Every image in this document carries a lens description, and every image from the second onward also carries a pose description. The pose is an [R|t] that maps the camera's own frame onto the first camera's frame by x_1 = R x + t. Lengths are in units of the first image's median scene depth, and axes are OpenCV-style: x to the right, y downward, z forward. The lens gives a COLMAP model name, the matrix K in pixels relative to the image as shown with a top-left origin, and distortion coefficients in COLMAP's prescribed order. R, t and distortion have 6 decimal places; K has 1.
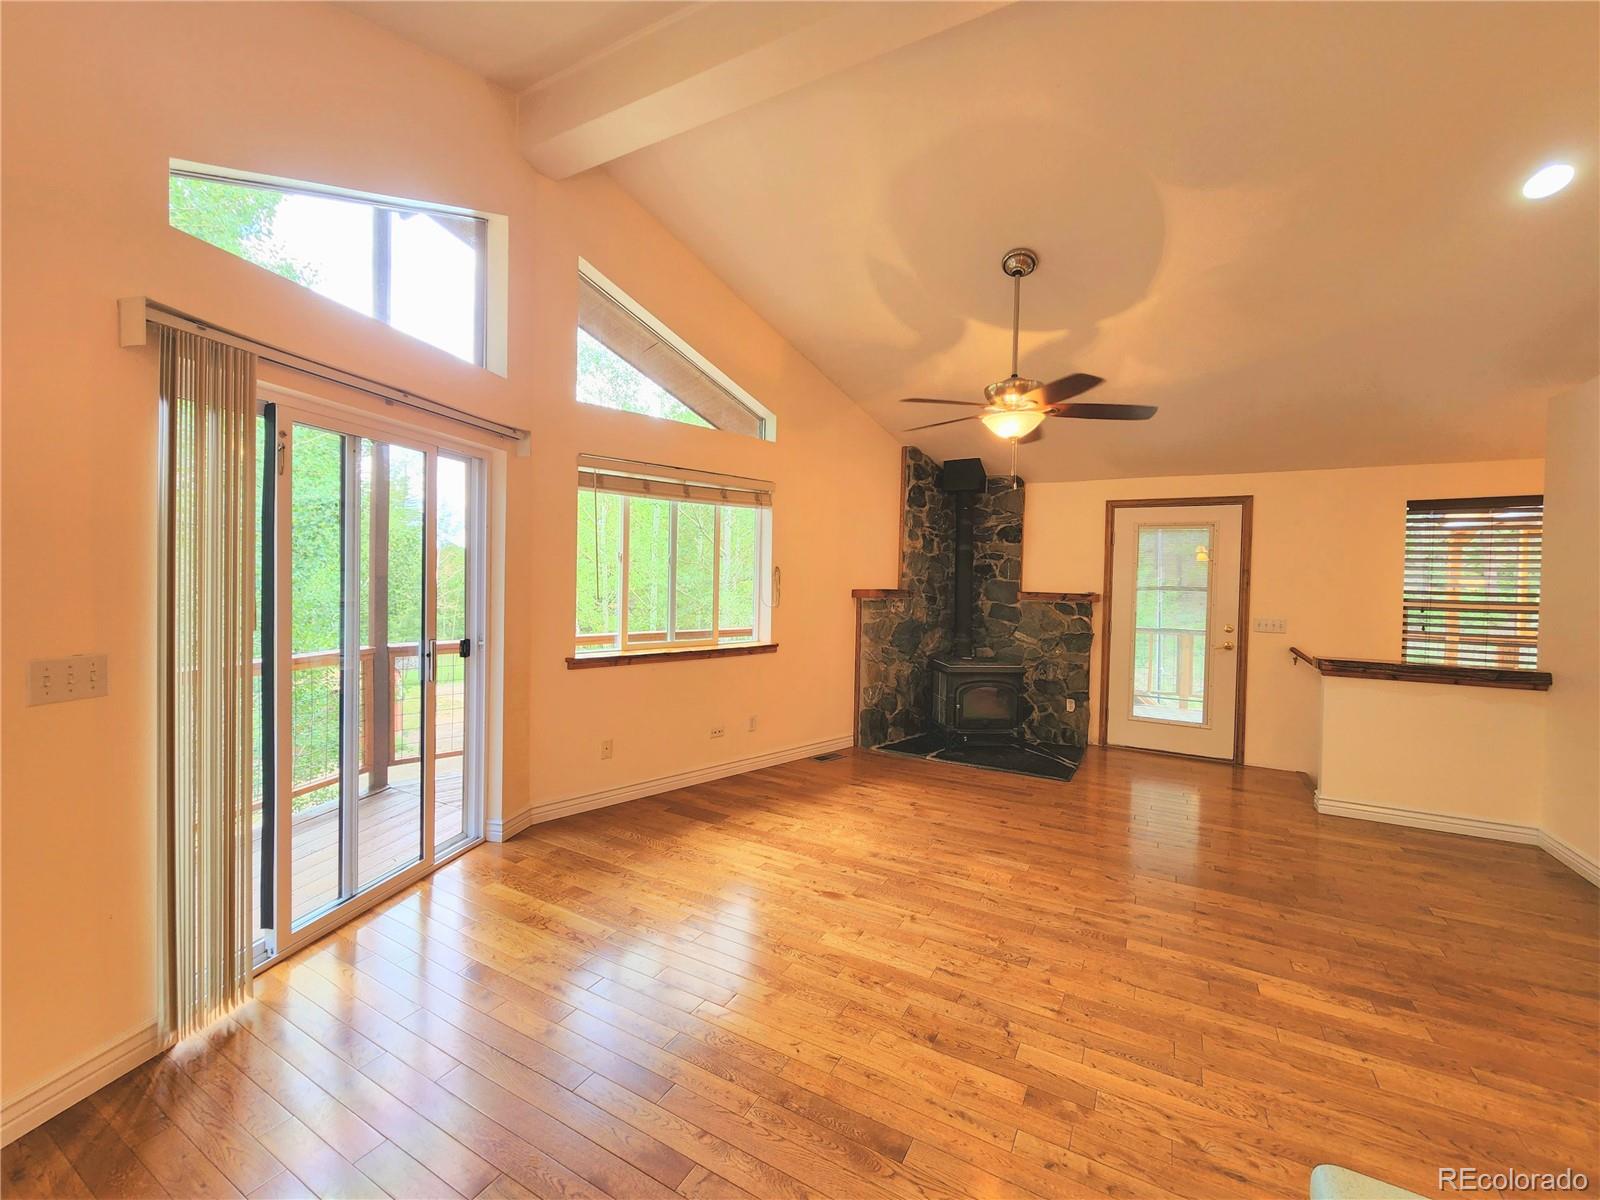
lens RADIAL K [[653.5, 0, 801.2], [0, 653.5, 589.0], [0, 0, 1]] dist [-0.000873, -0.000295]
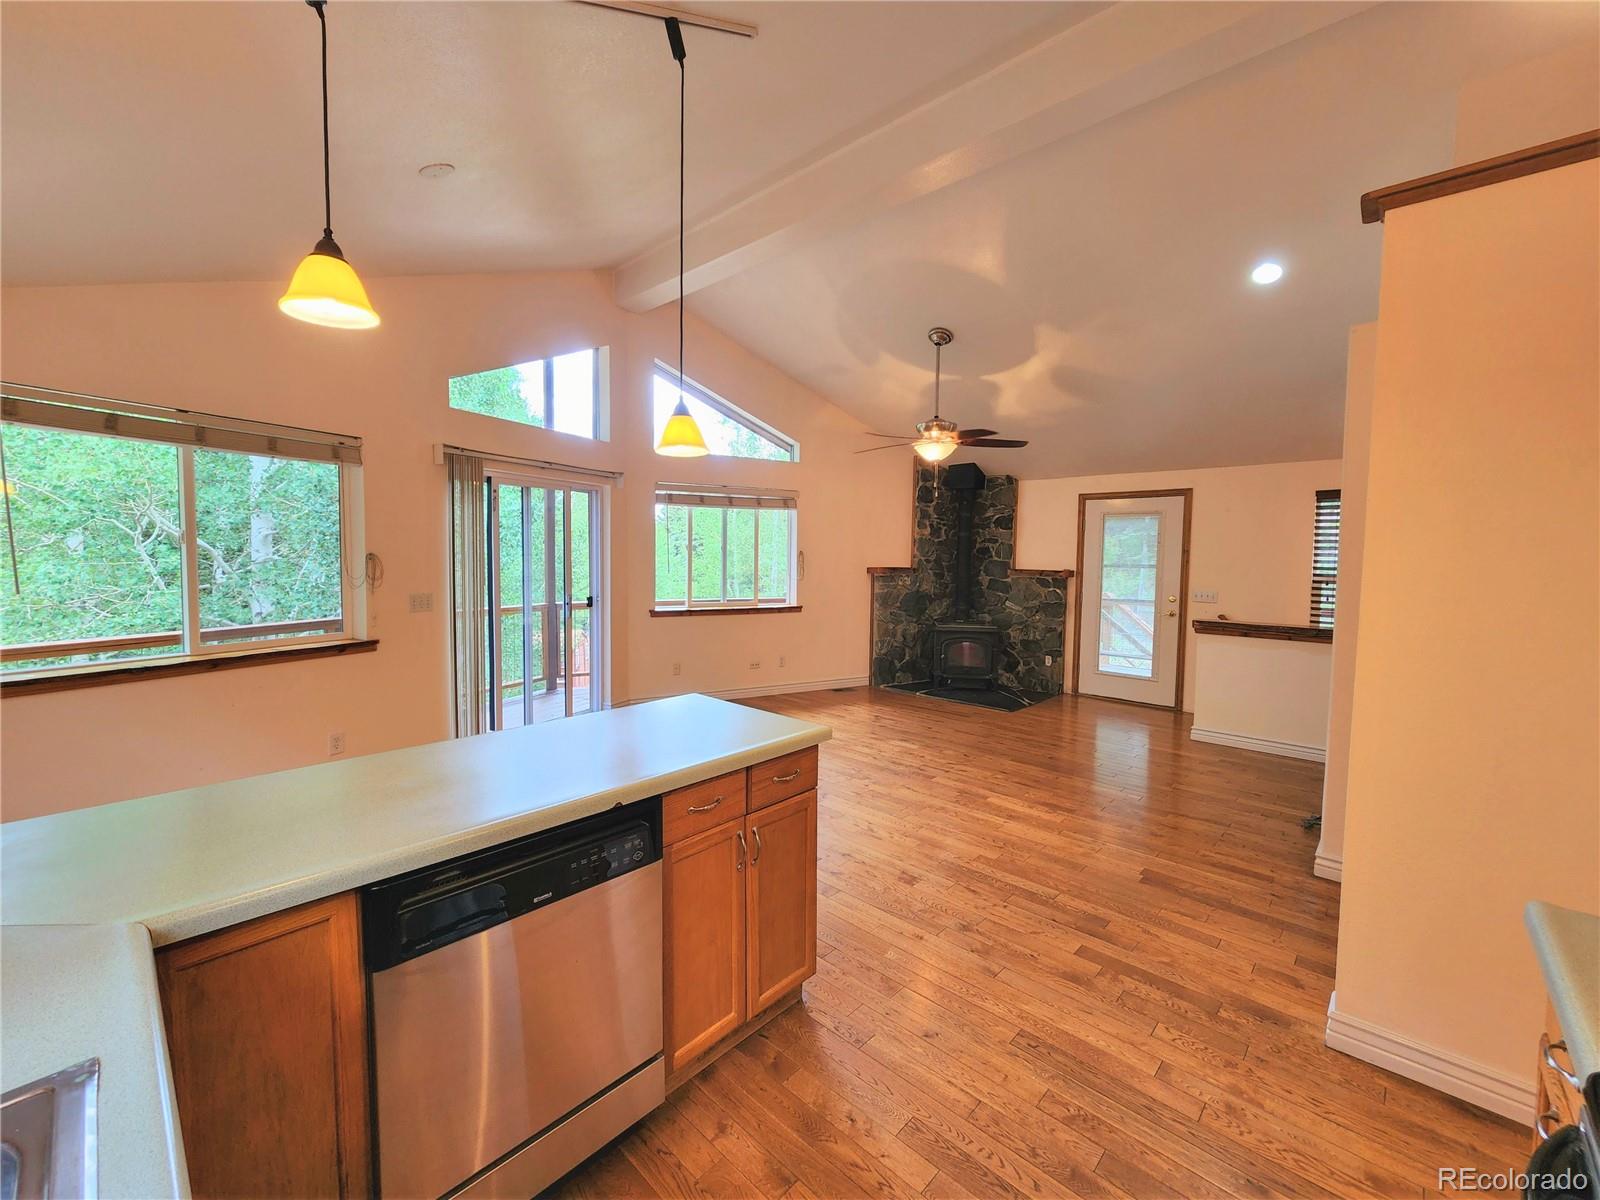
lens RADIAL K [[653.5, 0, 801.2], [0, 653.5, 589.0], [0, 0, 1]] dist [-0.000873, -0.000295]
pose [[0.970475, 0.005459, -0.241140, 0.301815], [0.001931, 0.999536, 0.030401, 0.004313], [0.241194, -0.029969, 0.970014, -0.364069]]
